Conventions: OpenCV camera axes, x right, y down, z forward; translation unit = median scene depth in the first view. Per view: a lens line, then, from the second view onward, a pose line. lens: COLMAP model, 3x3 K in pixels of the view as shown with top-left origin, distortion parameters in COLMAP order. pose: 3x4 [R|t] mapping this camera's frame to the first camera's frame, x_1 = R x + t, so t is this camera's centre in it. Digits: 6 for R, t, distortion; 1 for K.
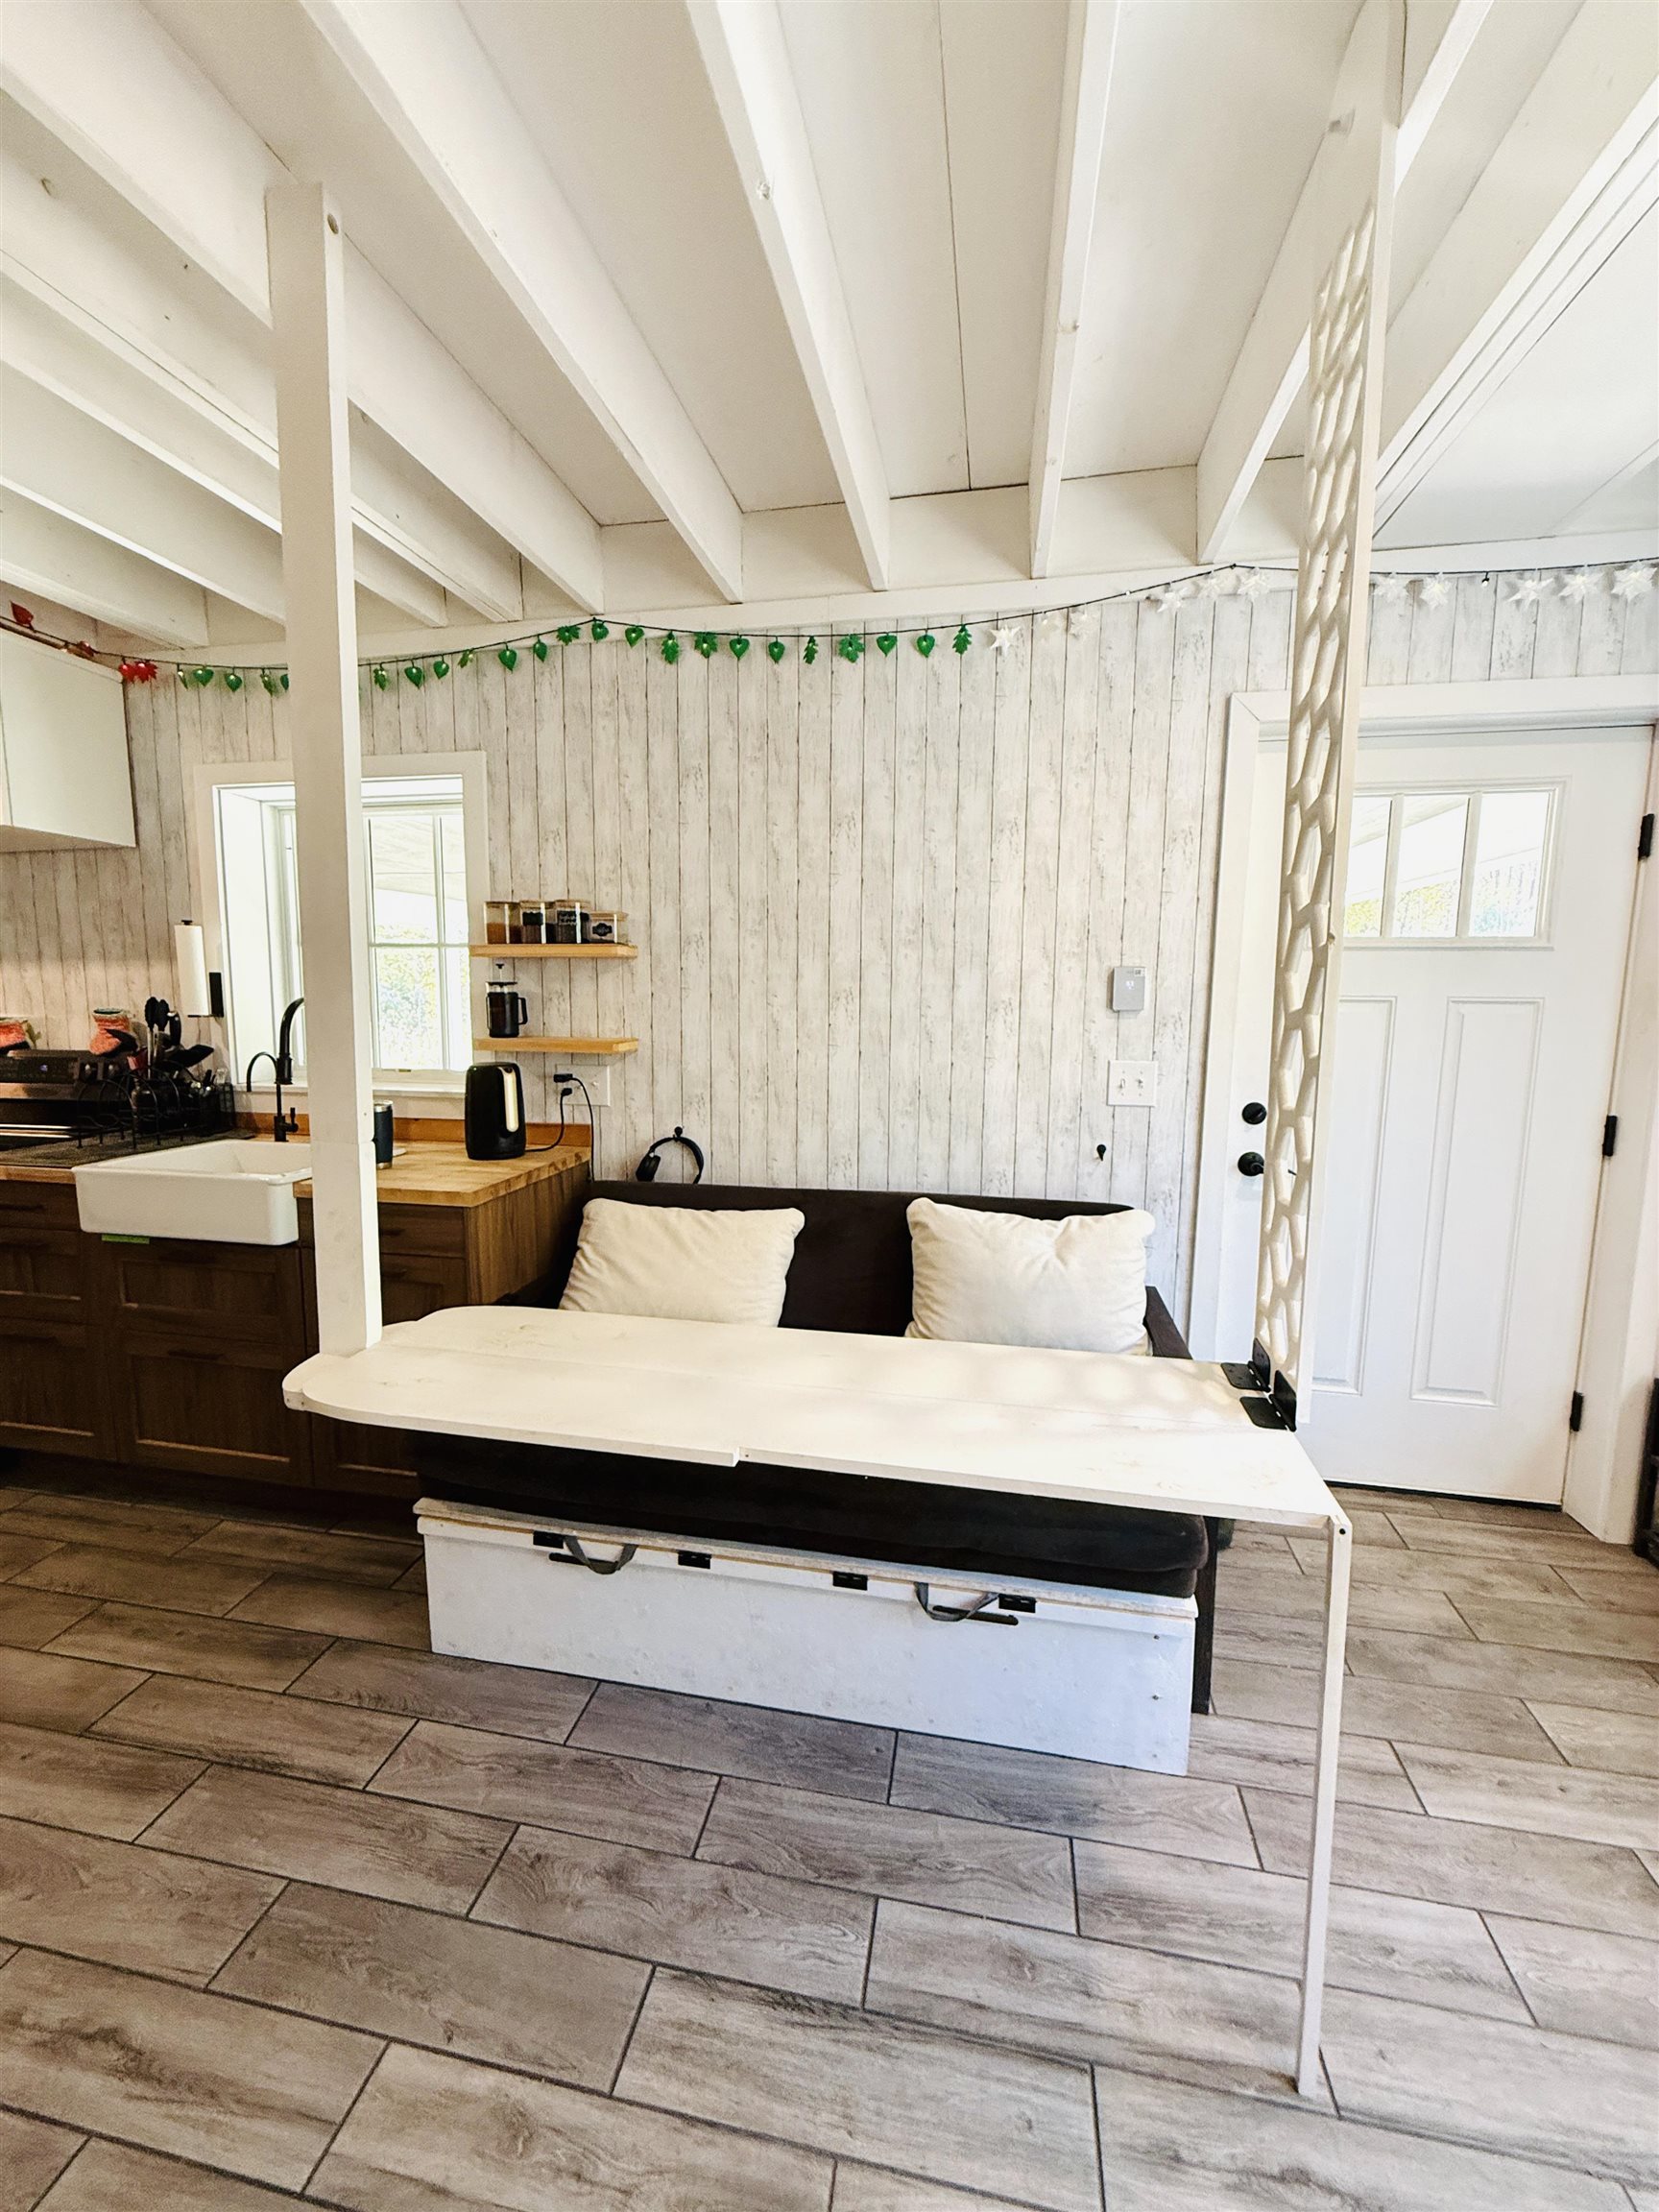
lens RADIAL K [[877.3, 0, 829.7], [0, 877.3, 1100.8], [0, 0, 1]] dist [-0.000203, -0.000134]
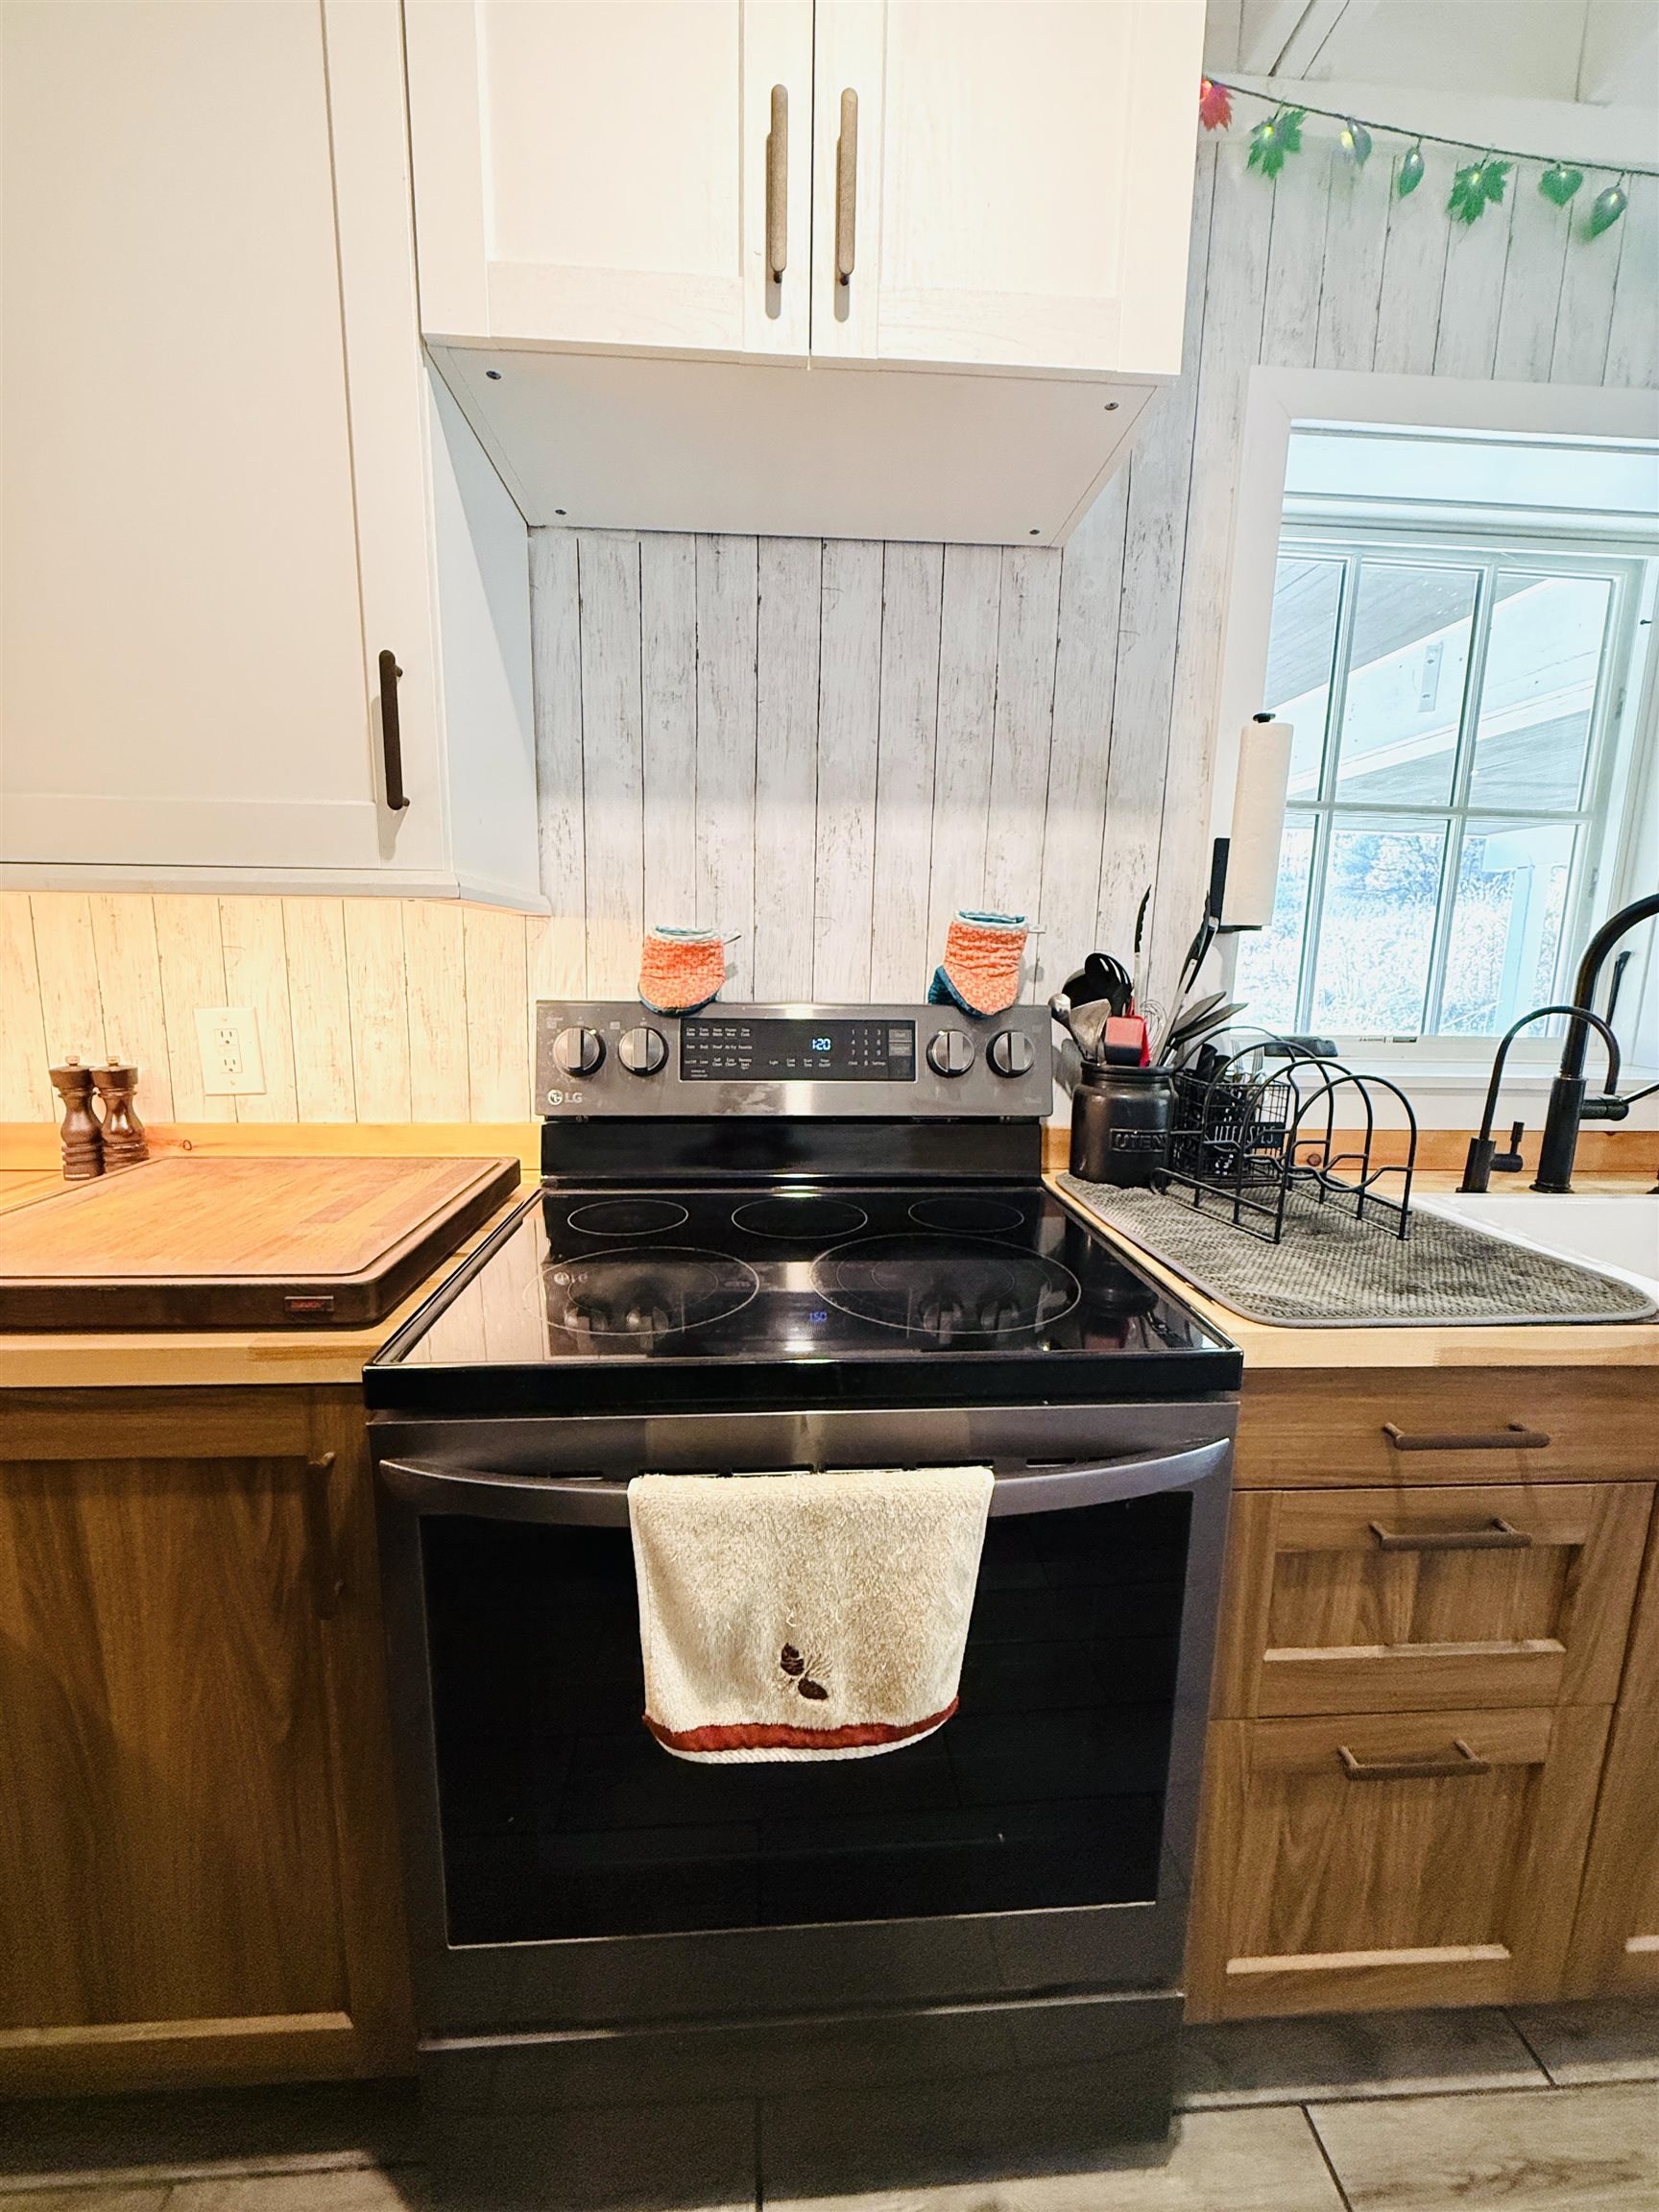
lens RADIAL K [[877.3, 0, 825.4], [0, 877.3, 1103.7], [0, 0, 1]] dist [-0.000203, -0.000134]
pose [[0.968800, -0.027530, 0.246309, -1.244493], [0.014084, 0.998321, 0.056186, -0.040079], [-0.247443, -0.050964, 0.967561, 0.709714]]
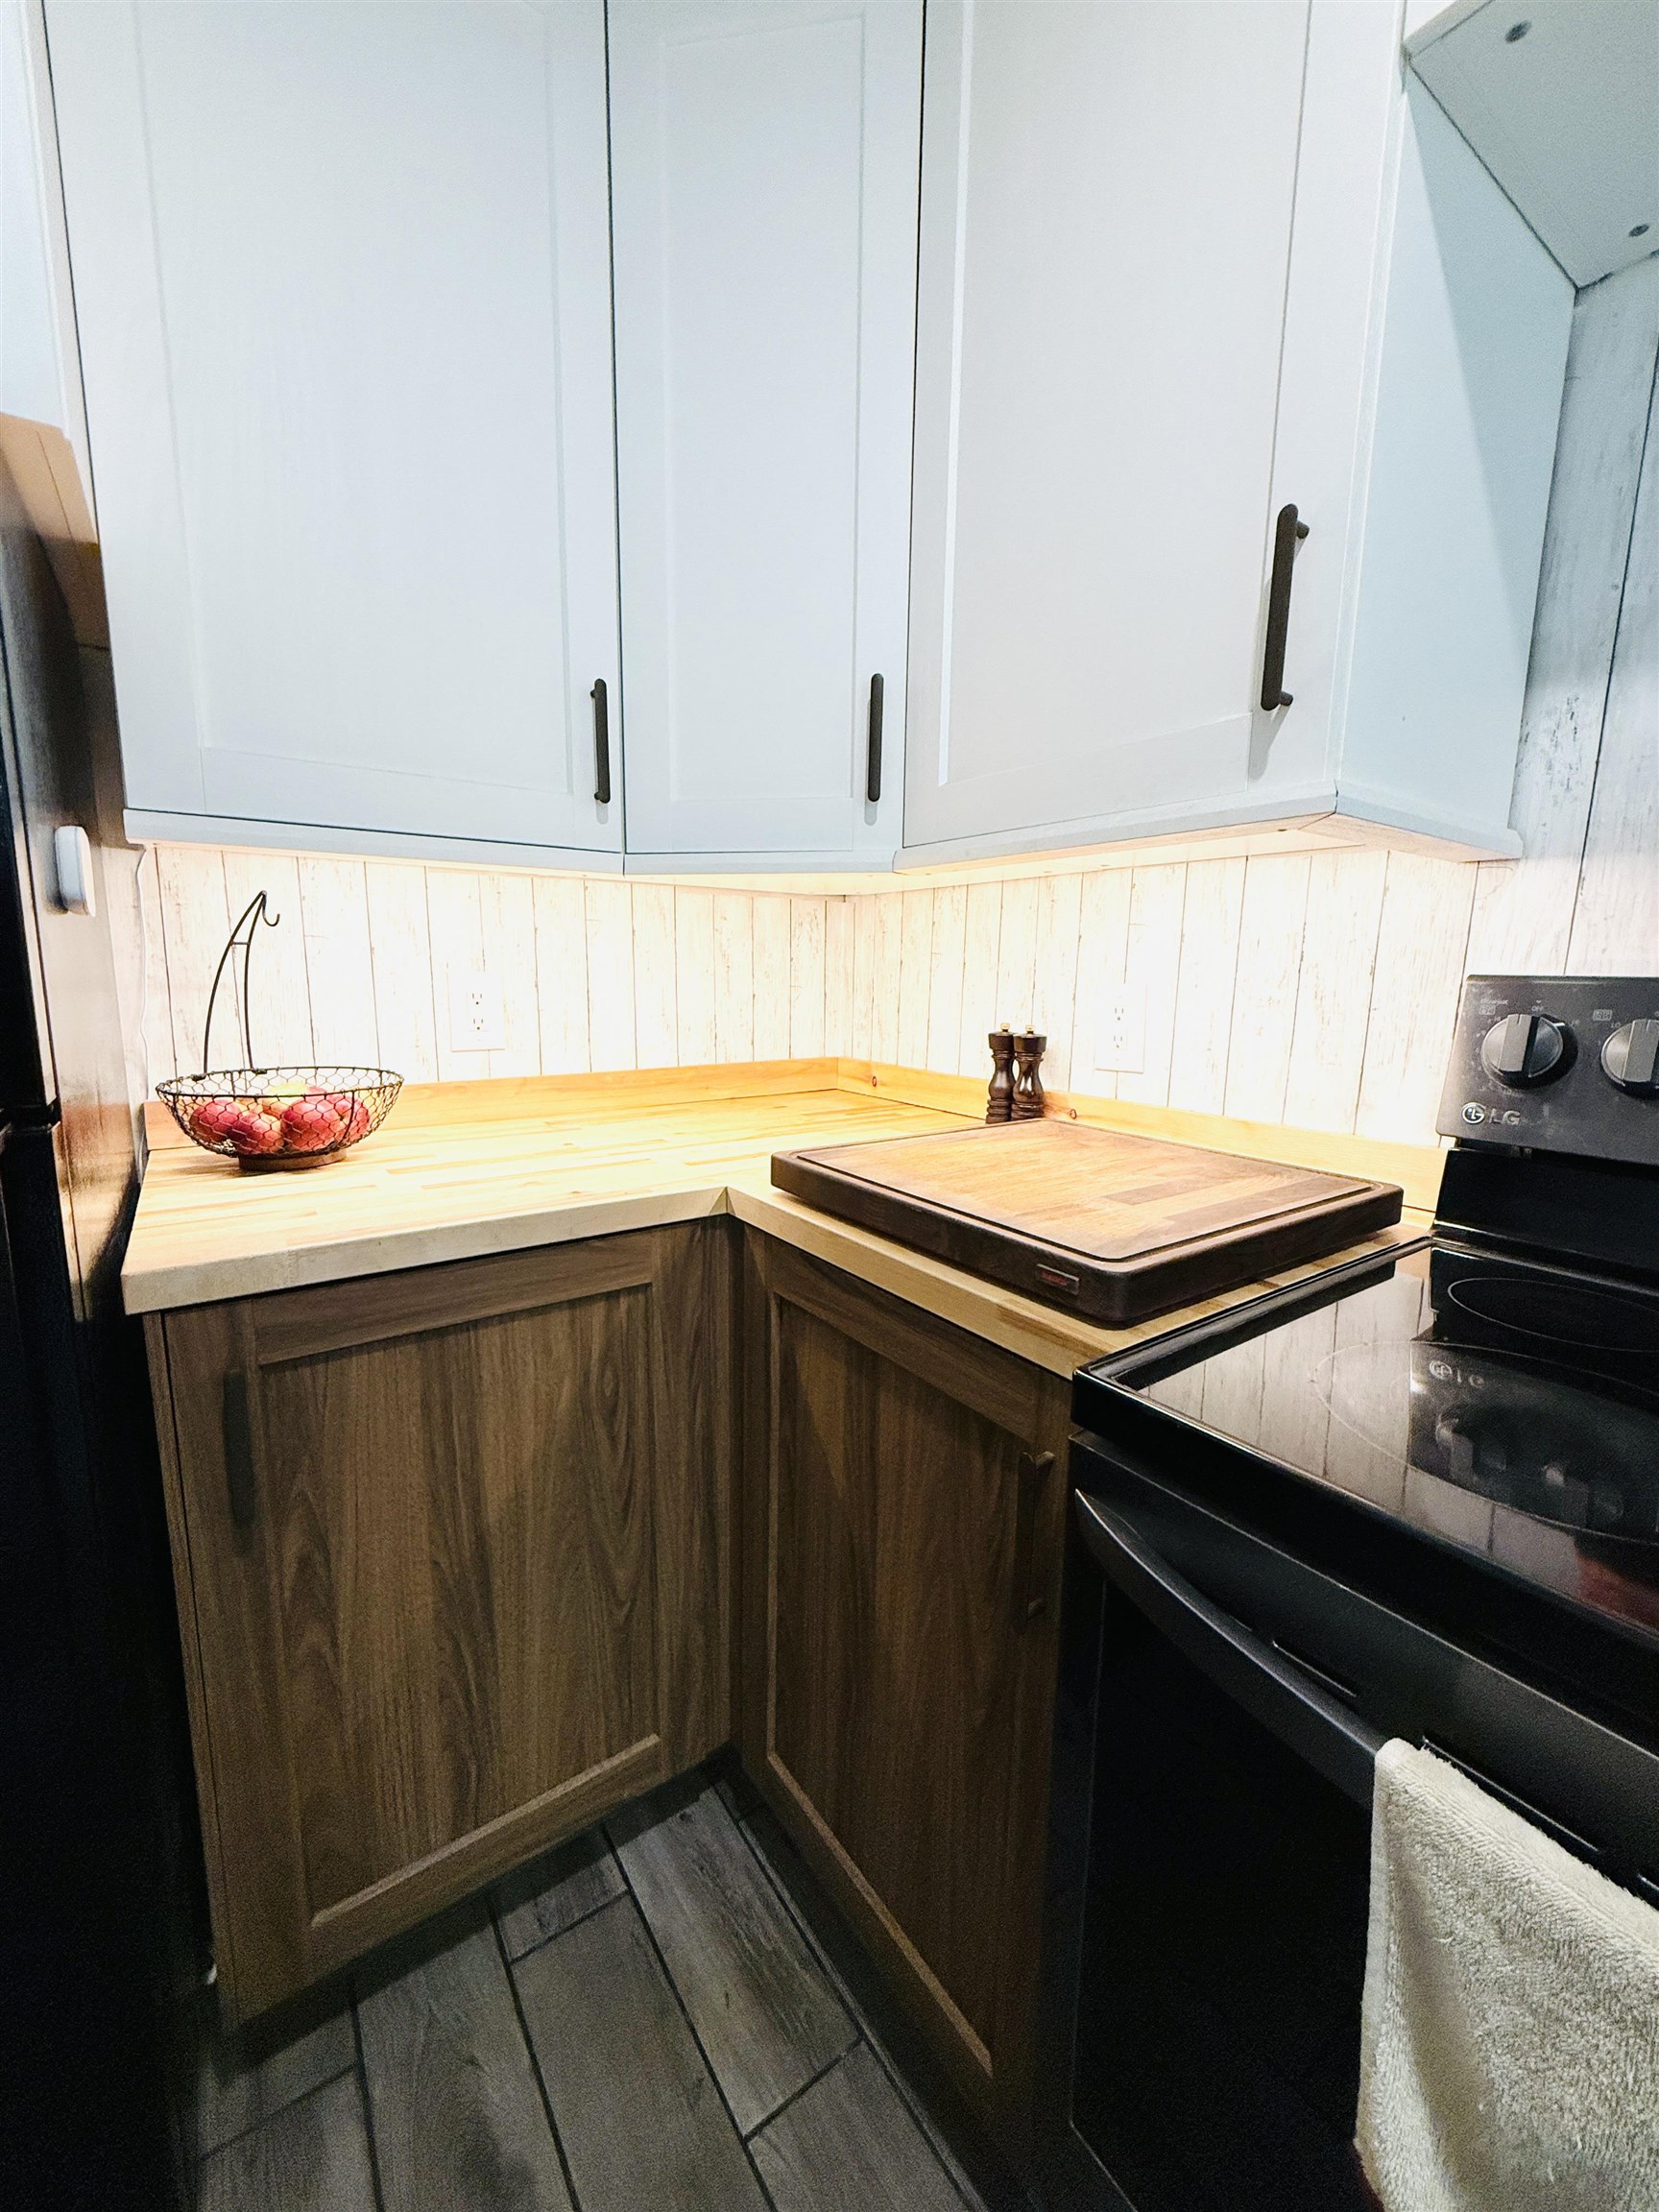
lens RADIAL K [[877.3, 0, 837.3], [0, 877.3, 1101.9], [0, 0, 1]] dist [-0.000203, -0.000134]
pose [[0.721993, 0.113779, -0.682481, -1.215049], [-0.094538, 0.993358, 0.065596, -0.020752], [0.685412, 0.017160, 0.727953, 0.805267]]
